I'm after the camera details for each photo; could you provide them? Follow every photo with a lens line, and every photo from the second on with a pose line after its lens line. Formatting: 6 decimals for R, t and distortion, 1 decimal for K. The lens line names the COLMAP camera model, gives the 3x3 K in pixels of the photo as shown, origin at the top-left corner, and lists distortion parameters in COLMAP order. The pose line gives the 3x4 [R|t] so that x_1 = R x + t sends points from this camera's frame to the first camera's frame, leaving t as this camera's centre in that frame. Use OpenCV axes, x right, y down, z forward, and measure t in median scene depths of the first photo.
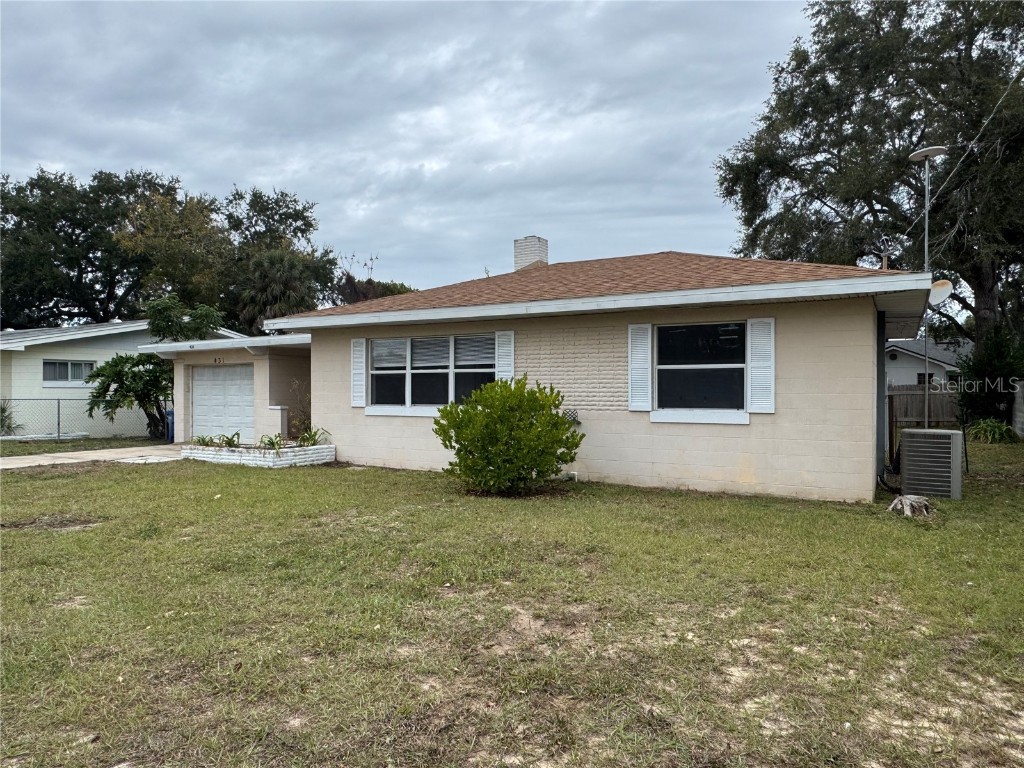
lens RADIAL K [[687.3, 0, 511.1], [0, 687.3, 387.6], [0, 0, 1]] dist [0.001343, 0.000099]
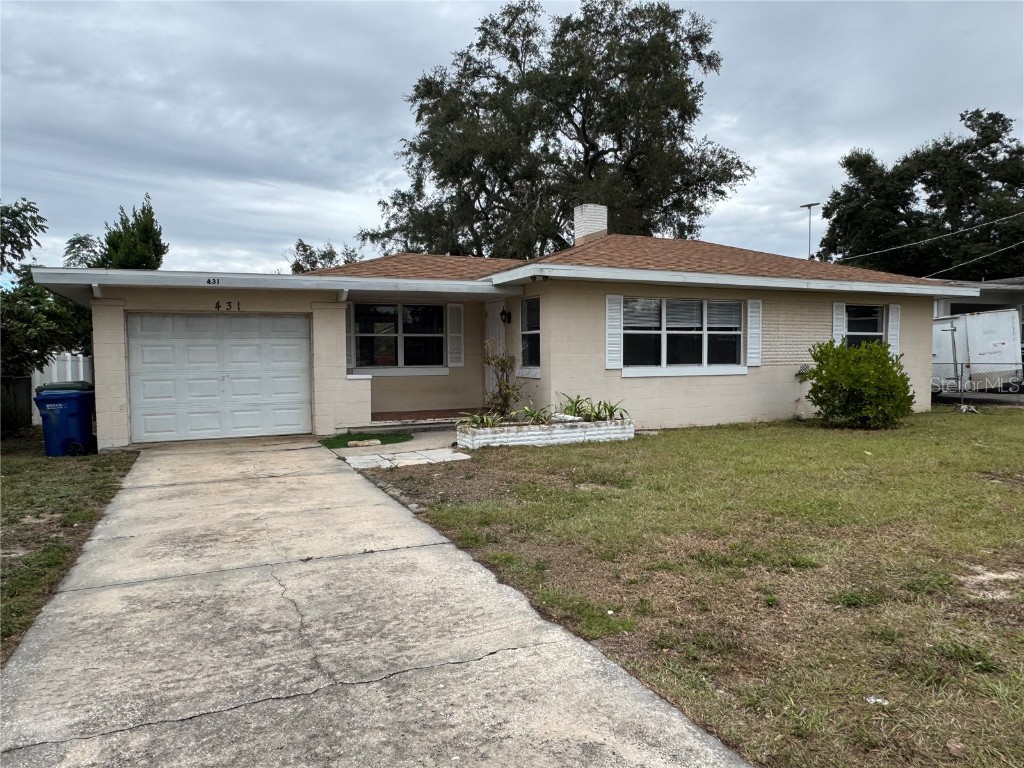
lens RADIAL K [[687.3, 0, 511.2], [0, 687.3, 384.5], [0, 0, 1]] dist [0.001343, 0.000099]
pose [[0.575408, -0.041486, 0.816813, -1.090262], [0.005802, 0.998895, 0.046647, 0.005204], [-0.817846, -0.022102, 0.575013, 0.592736]]
